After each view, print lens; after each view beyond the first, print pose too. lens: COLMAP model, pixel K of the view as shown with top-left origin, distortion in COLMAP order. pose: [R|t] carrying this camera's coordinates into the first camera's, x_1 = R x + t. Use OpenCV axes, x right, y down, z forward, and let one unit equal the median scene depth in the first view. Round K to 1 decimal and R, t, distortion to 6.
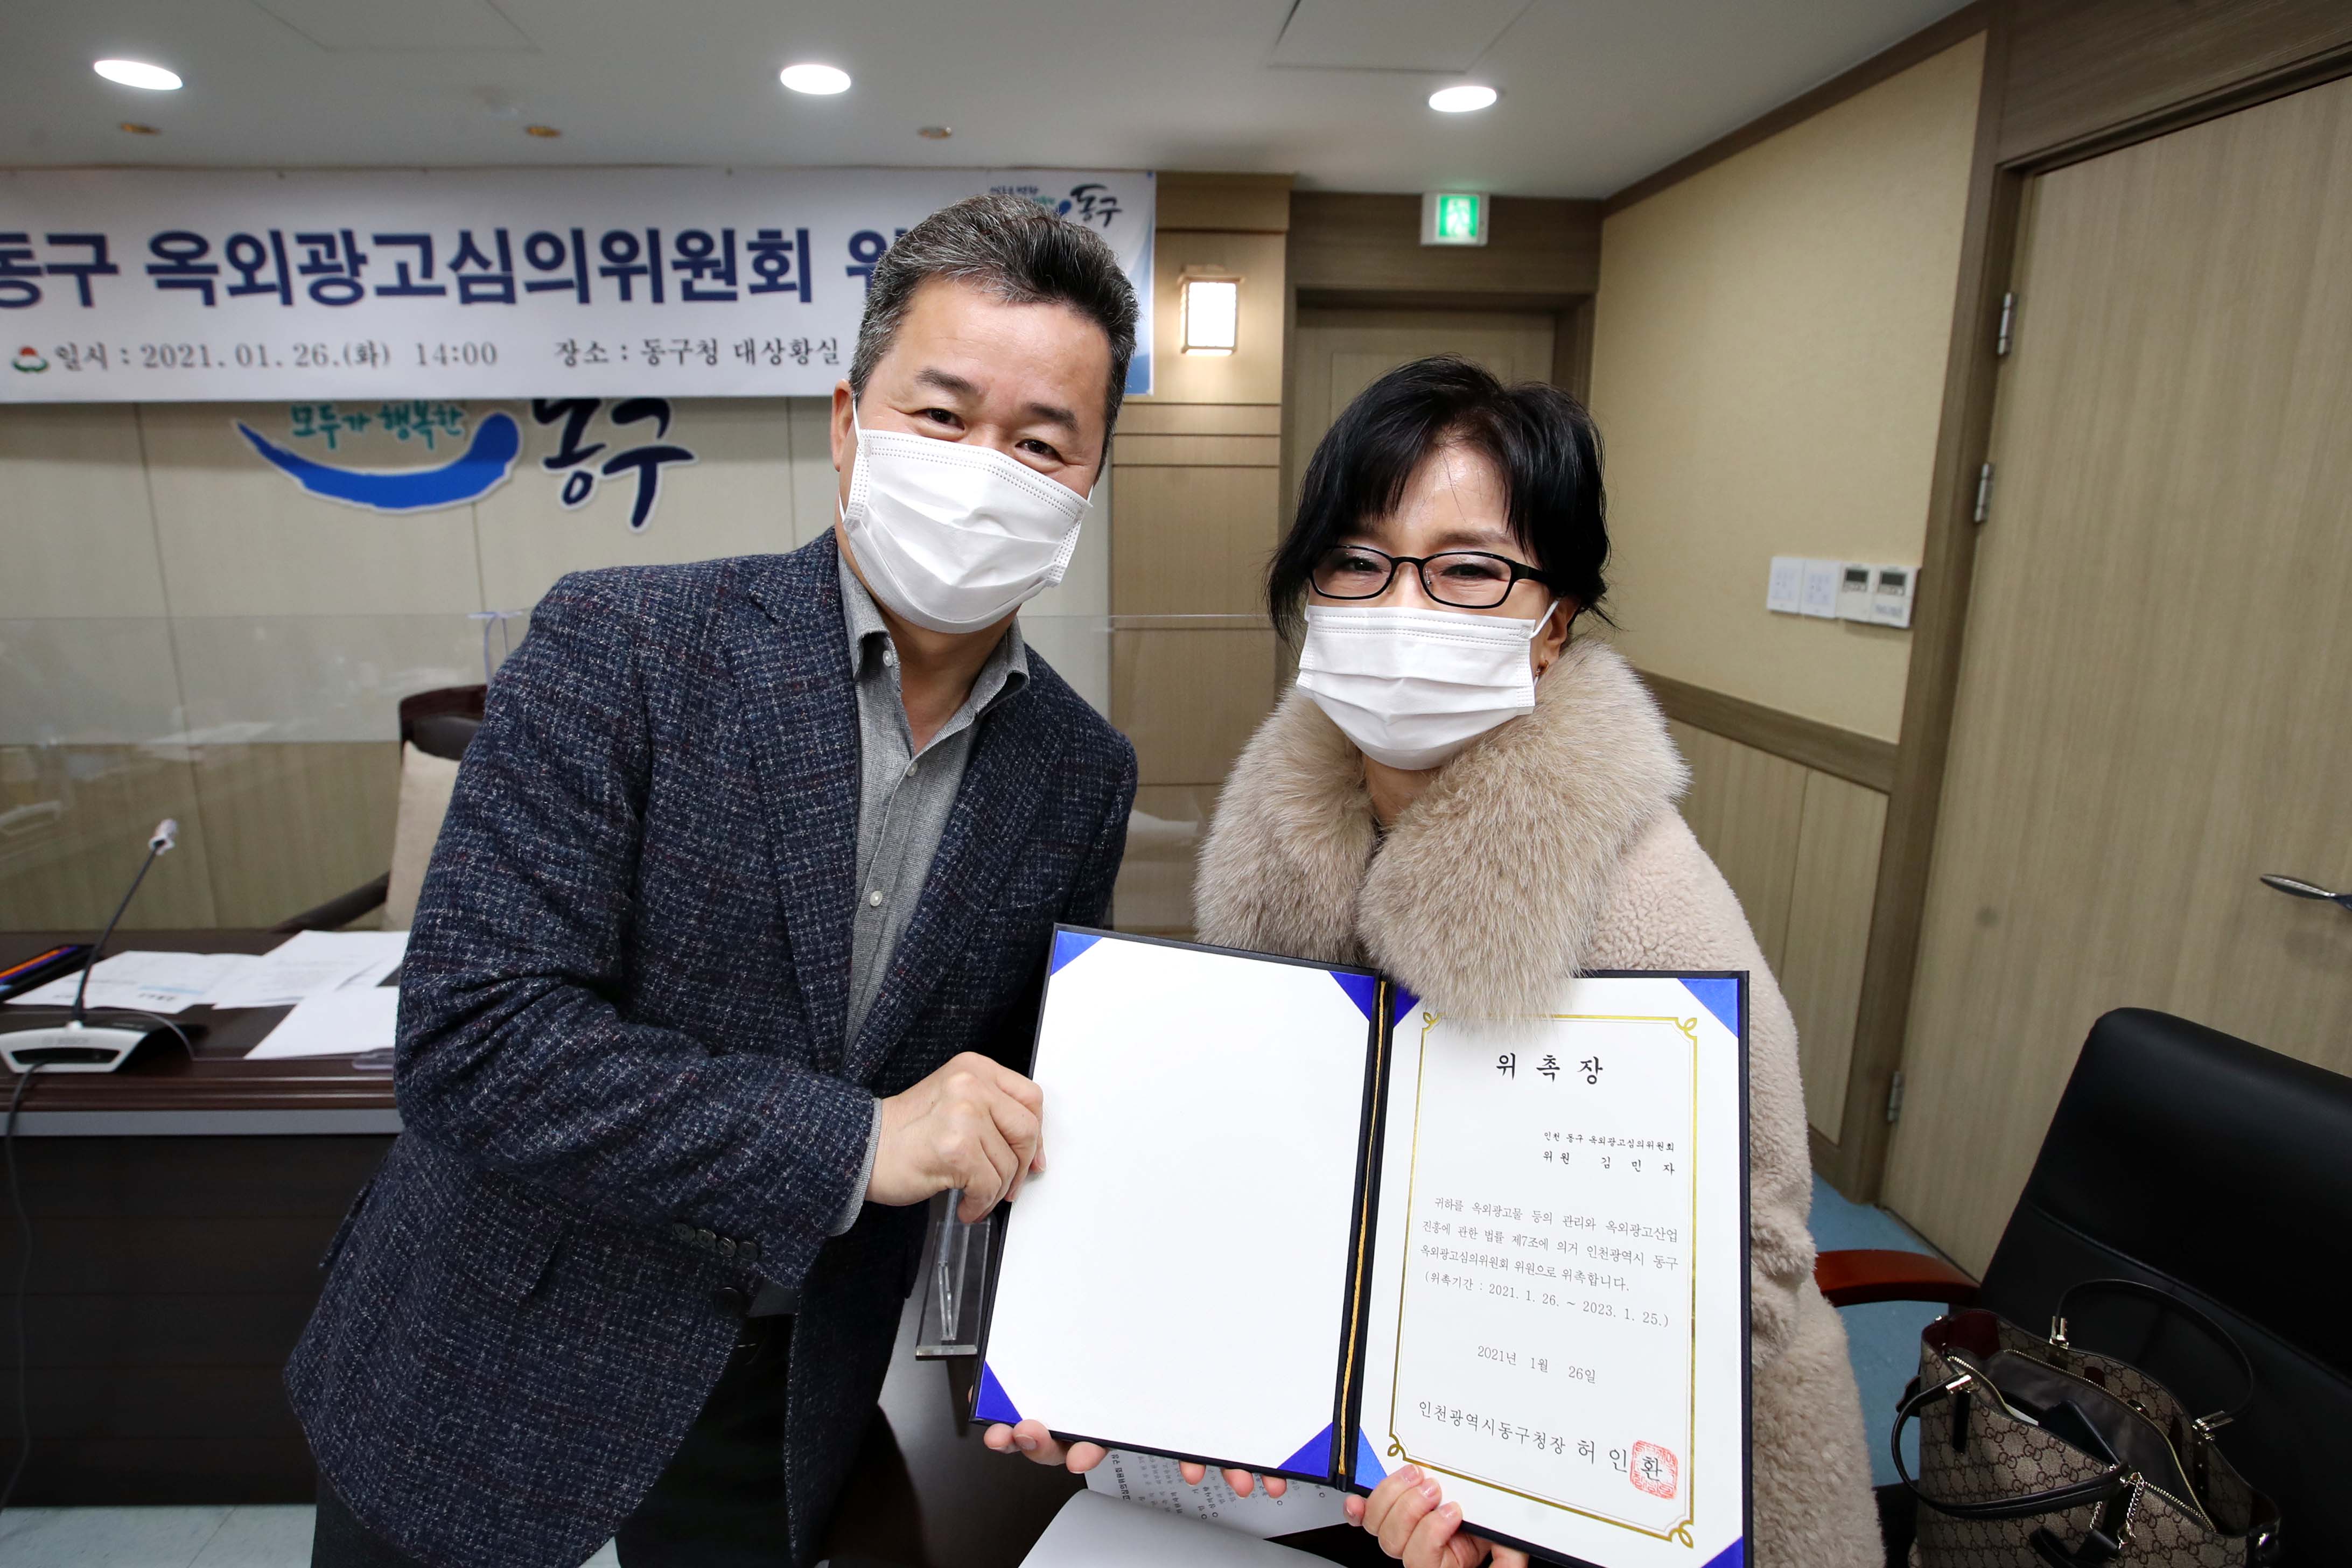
lens RADIAL K [[1378.2, 0, 1186.6], [0, 1378.2, 826.0], [0, 0, 1]] dist [-0.039715, 0.014425]
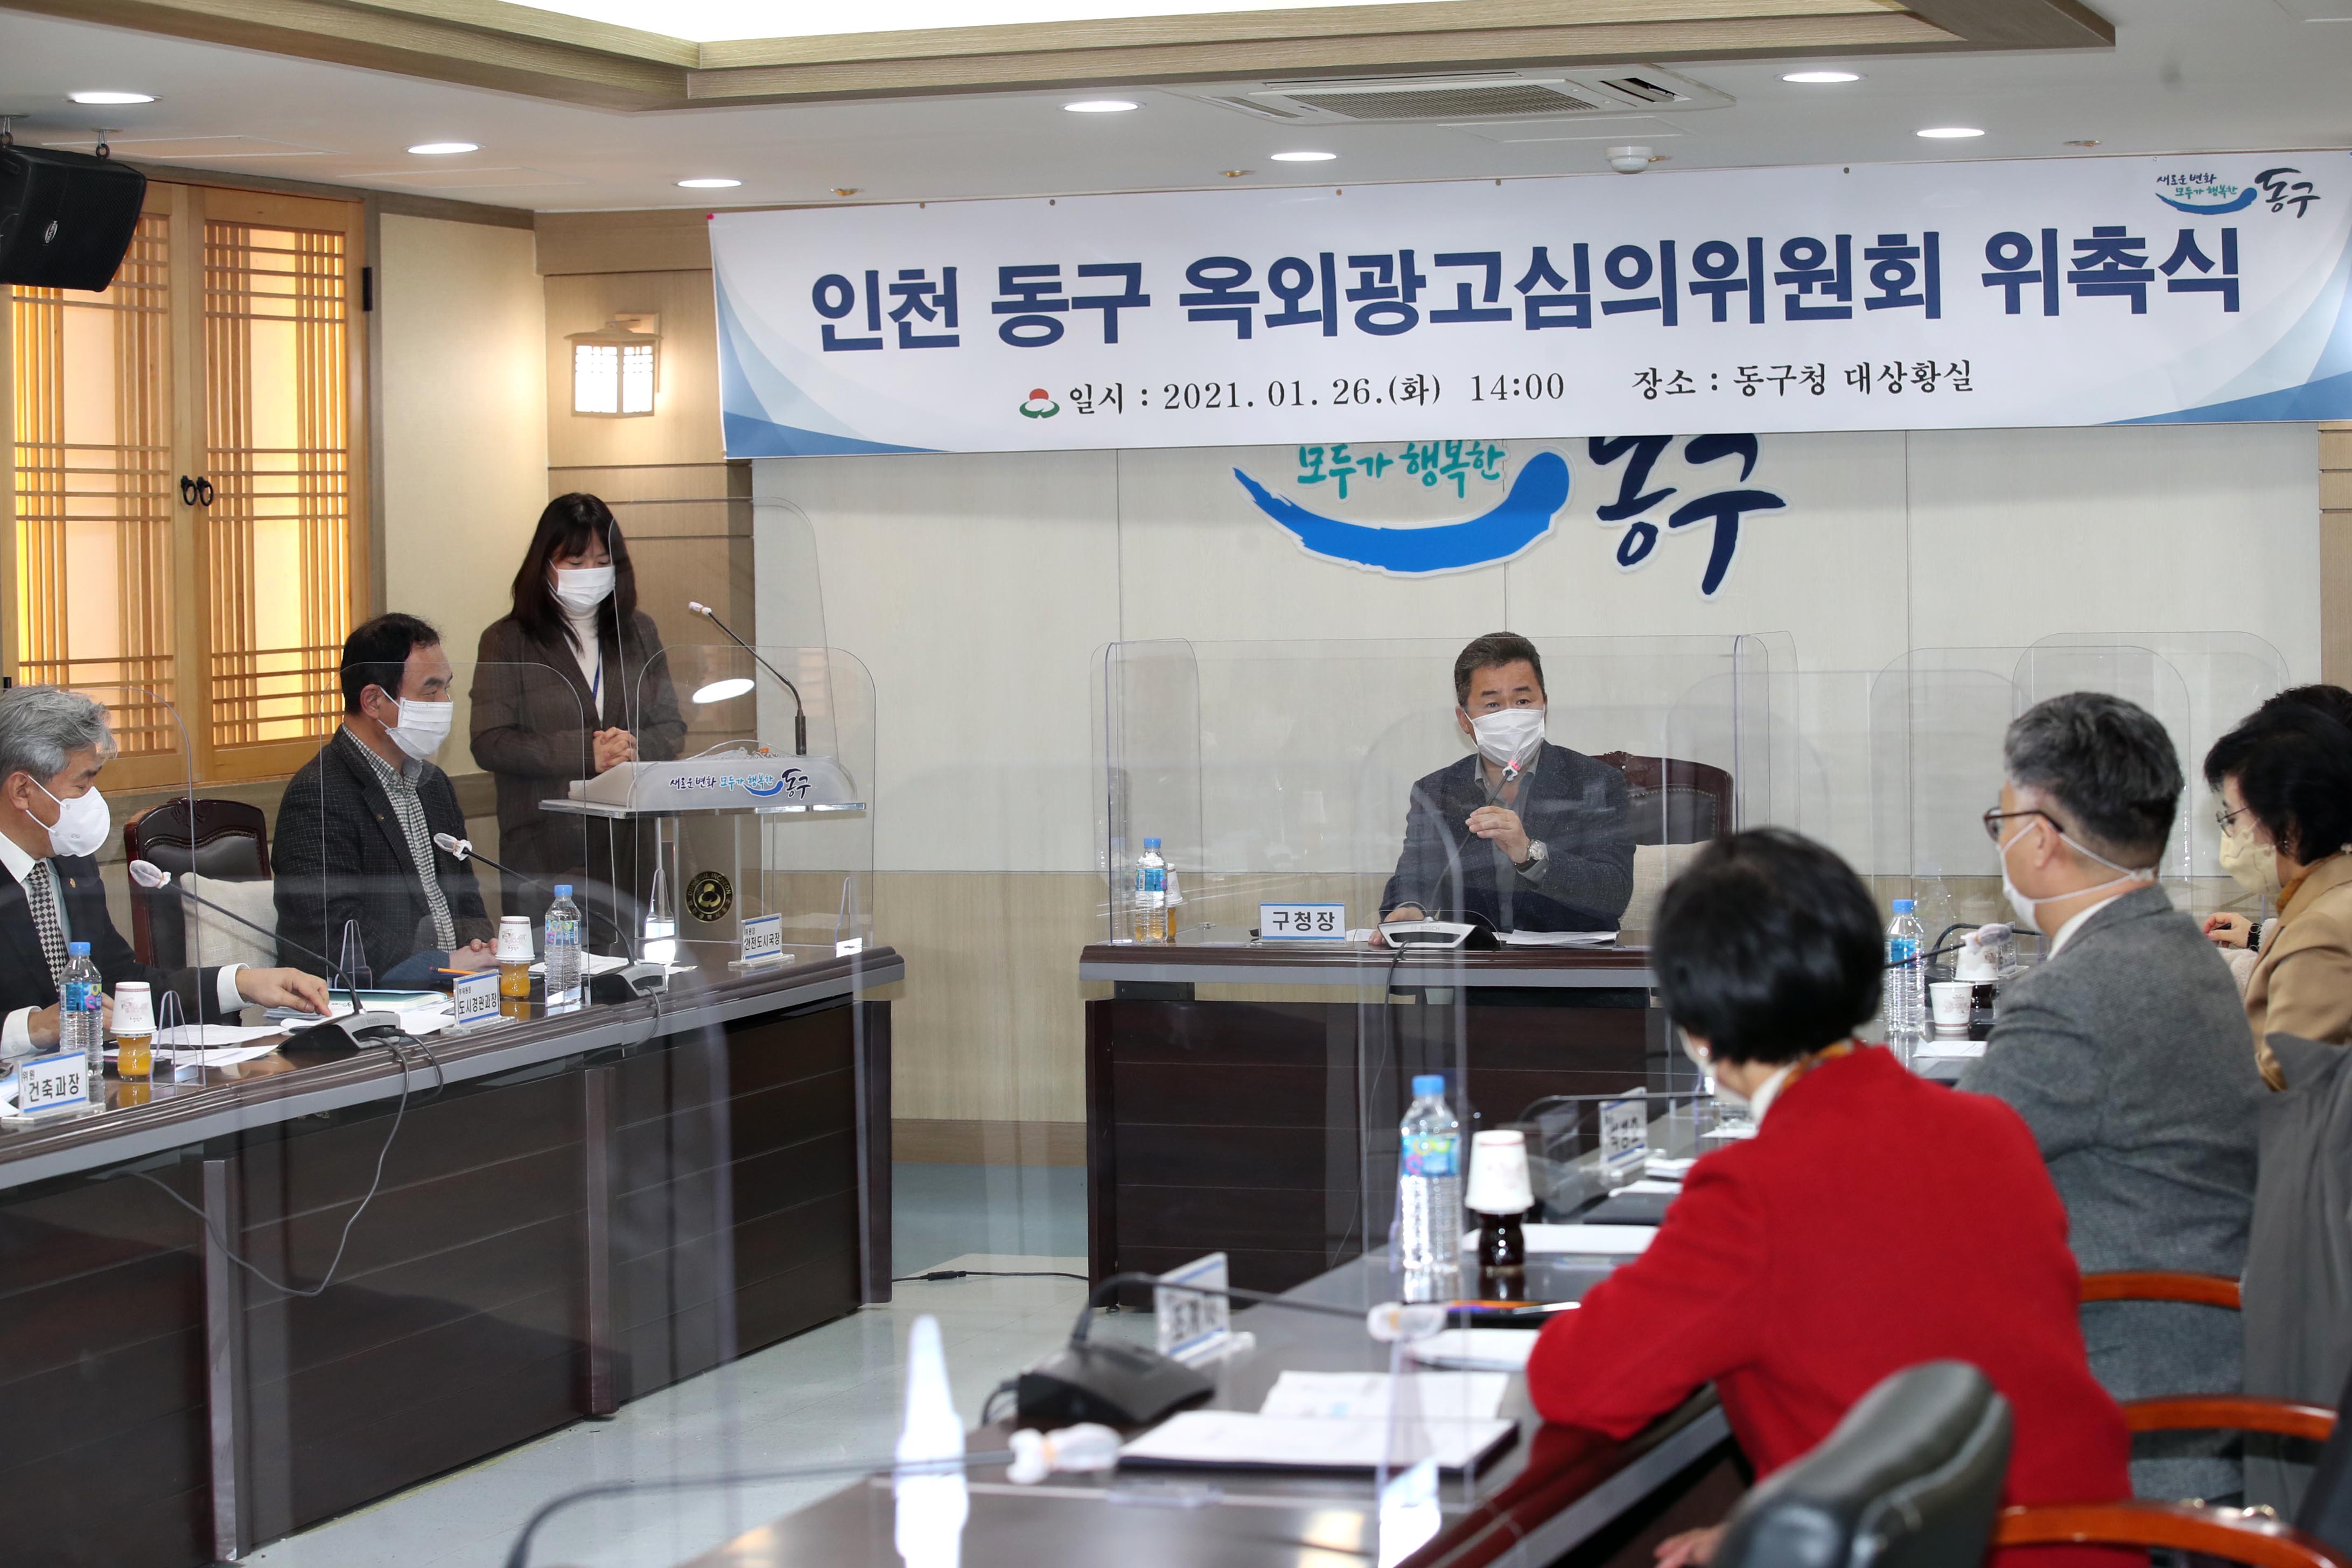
lens RADIAL K [[5069.8, 0, 1176.0], [0, 5069.8, 784.0], [0, 0, 1]] dist [-0.318241, 0.405869]
pose [[0.925899, 0.004347, -0.377745, 0.432407], [-0.062258, 0.988017, -0.141232, 0.338265], [0.372605, 0.154284, 0.915075, -1.854151]]
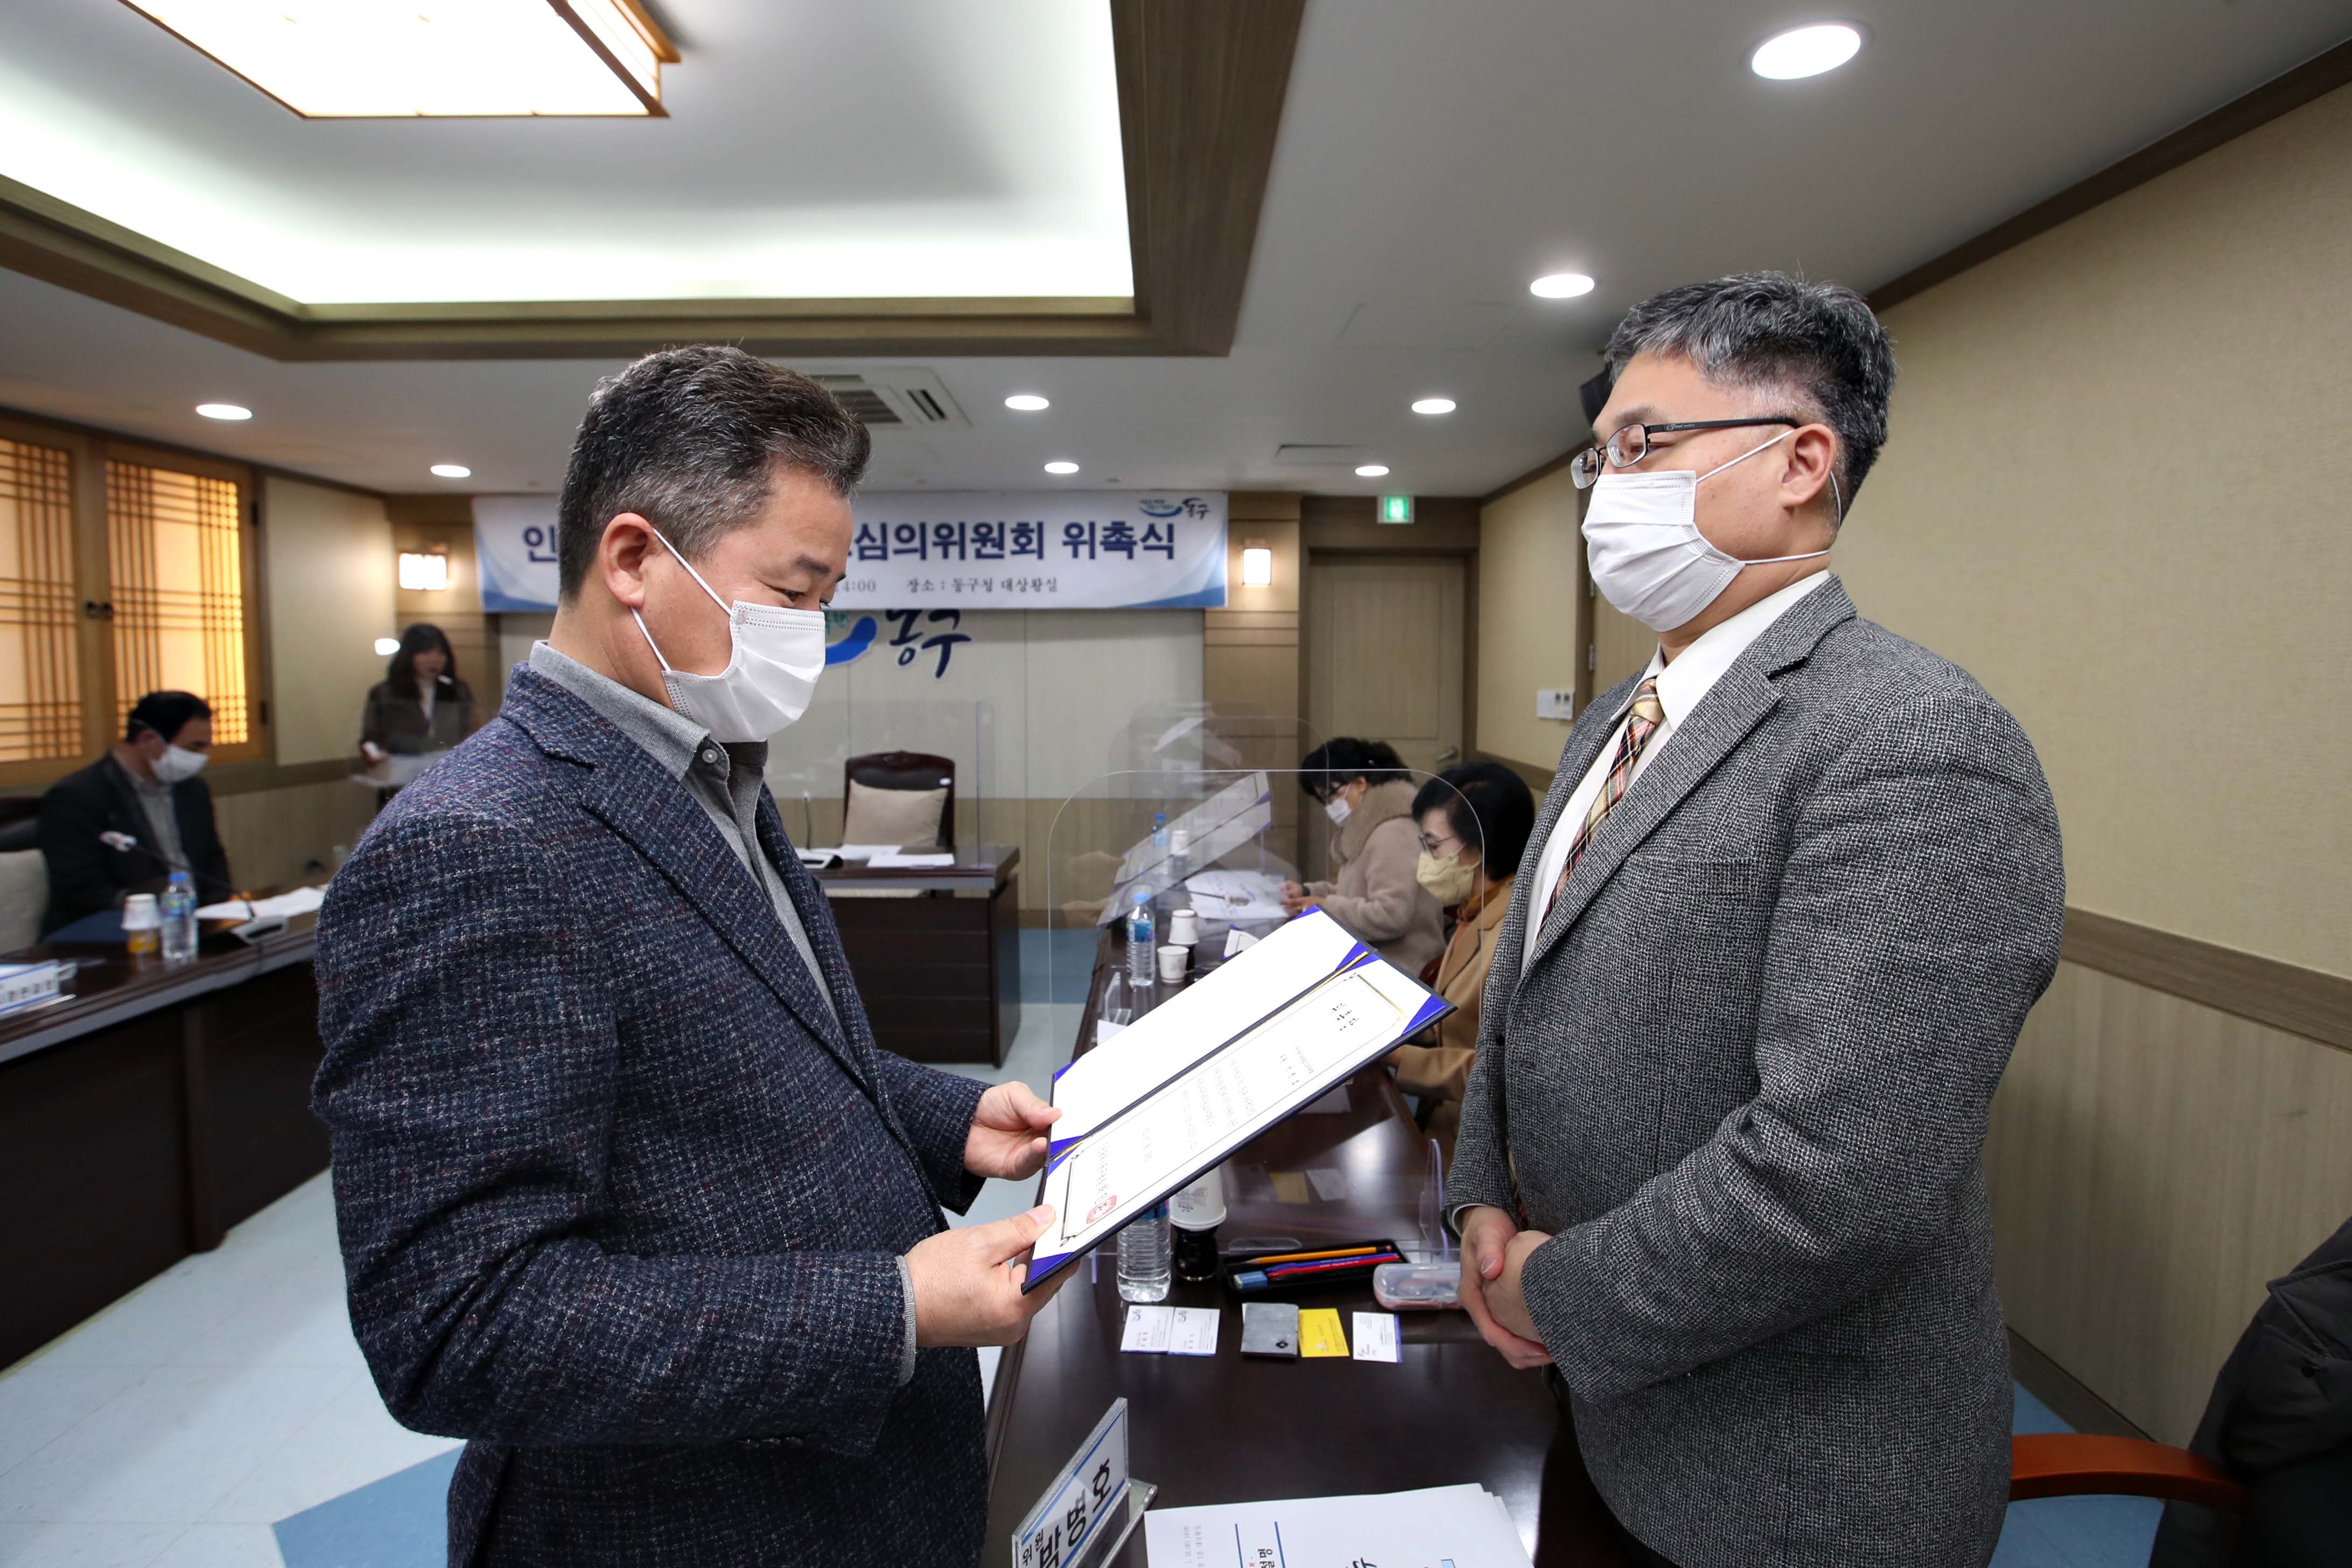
lens RADIAL K [[1223.9, 0, 1163.4], [0, 1223.9, 727.7], [0, 0, 1]] dist [-0.046977, 0.033108]
pose [[0.997880, 0.005351, -0.064865, -0.002758], [-0.015087, 0.988486, -0.150557, 0.092206], [0.063313, 0.151217, 0.986471, -0.602260]]
